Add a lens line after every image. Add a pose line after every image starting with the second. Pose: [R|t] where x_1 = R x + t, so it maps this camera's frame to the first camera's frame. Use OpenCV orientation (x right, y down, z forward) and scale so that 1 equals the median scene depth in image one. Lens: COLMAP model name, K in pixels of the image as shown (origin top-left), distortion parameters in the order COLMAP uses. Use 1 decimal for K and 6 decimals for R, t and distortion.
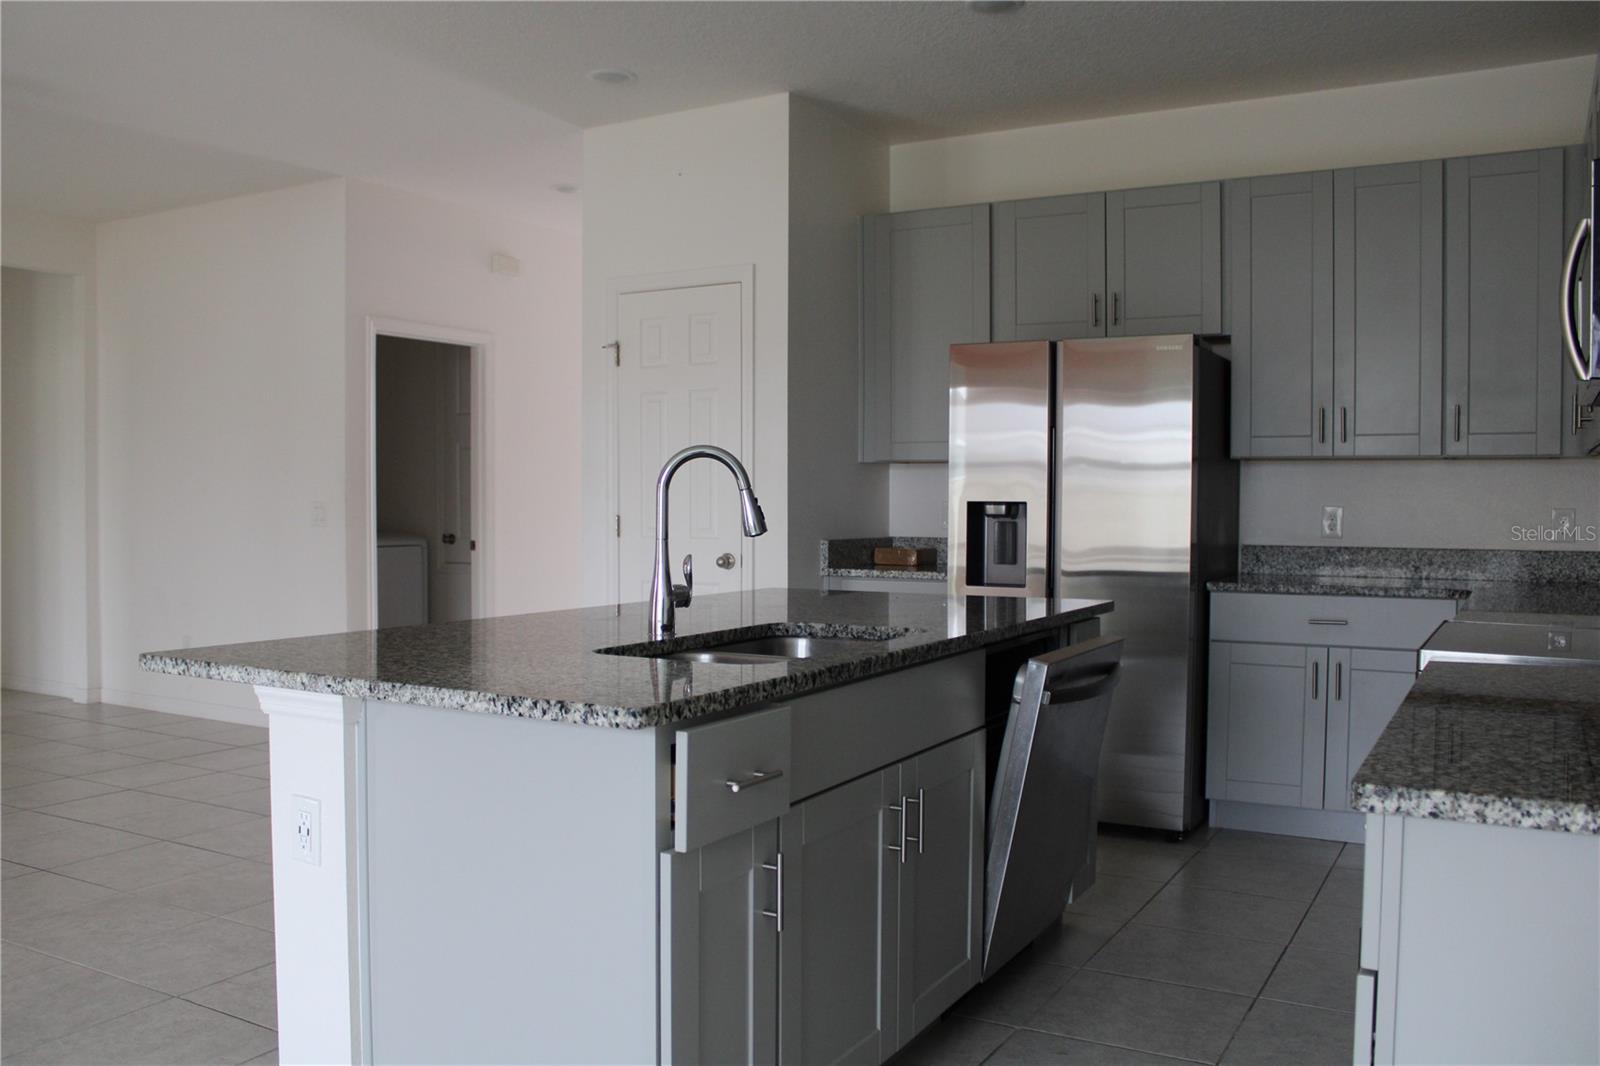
lens RADIAL K [[1342.5, 0, 792.1], [0, 1342.5, 536.8], [0, 0, 1]] dist [-0.164980, 0.140379]
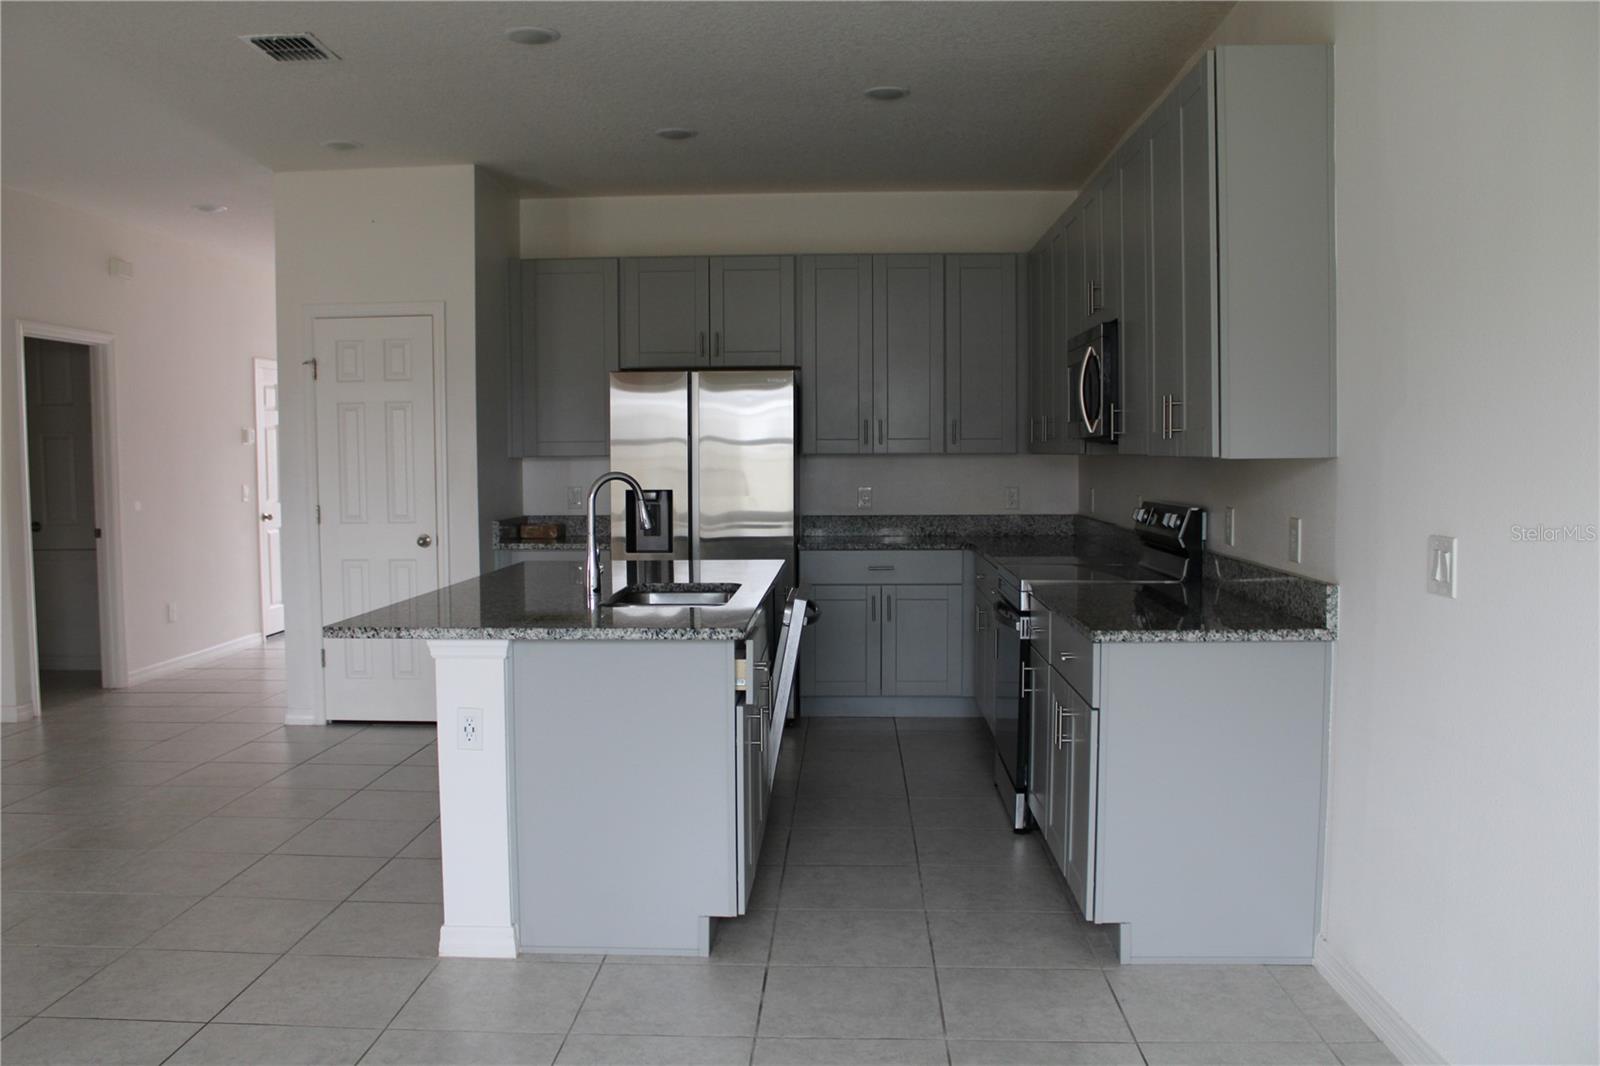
lens RADIAL K [[1349.8, 0, 796.9], [0, 1349.8, 538.6], [0, 0, 1]] dist [-0.168997, 0.162307]
pose [[0.886153, -0.037651, 0.461861, -0.348790], [0.022013, 0.998989, 0.039203, -0.027595], [-0.462870, -0.024573, 0.886086, -0.278619]]
